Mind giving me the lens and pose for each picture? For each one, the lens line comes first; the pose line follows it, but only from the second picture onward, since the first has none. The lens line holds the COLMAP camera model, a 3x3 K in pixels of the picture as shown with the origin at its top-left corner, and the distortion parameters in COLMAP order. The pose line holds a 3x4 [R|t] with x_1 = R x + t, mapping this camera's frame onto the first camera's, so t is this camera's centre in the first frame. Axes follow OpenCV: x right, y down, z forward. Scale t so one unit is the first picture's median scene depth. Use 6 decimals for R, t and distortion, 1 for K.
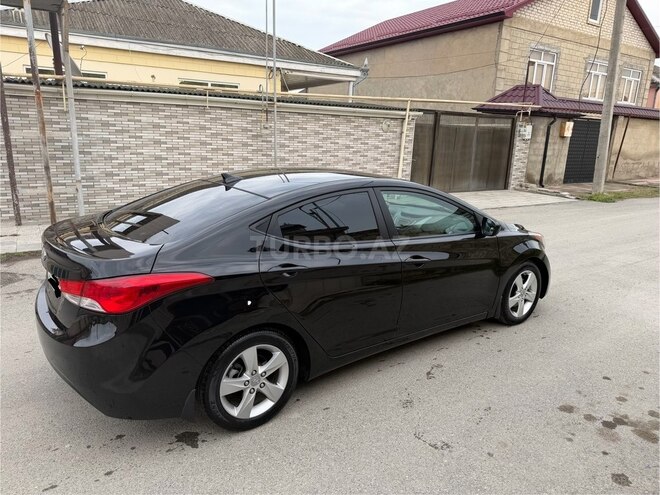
lens RADIAL K [[457.7, 0, 332.6], [0, 457.7, 253.2], [0, 0, 1]] dist [0.075178, -0.091935]
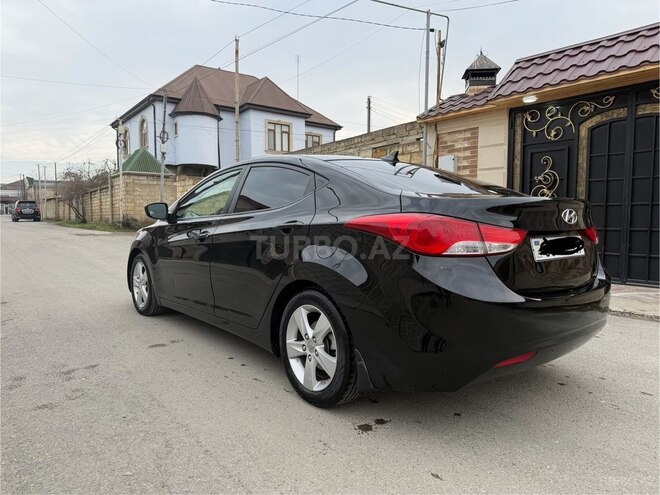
lens RADIAL K [[459.7, 0, 331.3], [0, 459.7, 251.0], [0, 0, 1]] dist [0.076426, -0.102659]
pose [[-0.057569, -0.103498, 0.992962, -0.309377], [0.249483, 0.961563, 0.114690, -0.030606], [-0.966666, 0.254330, -0.029536, 0.312942]]
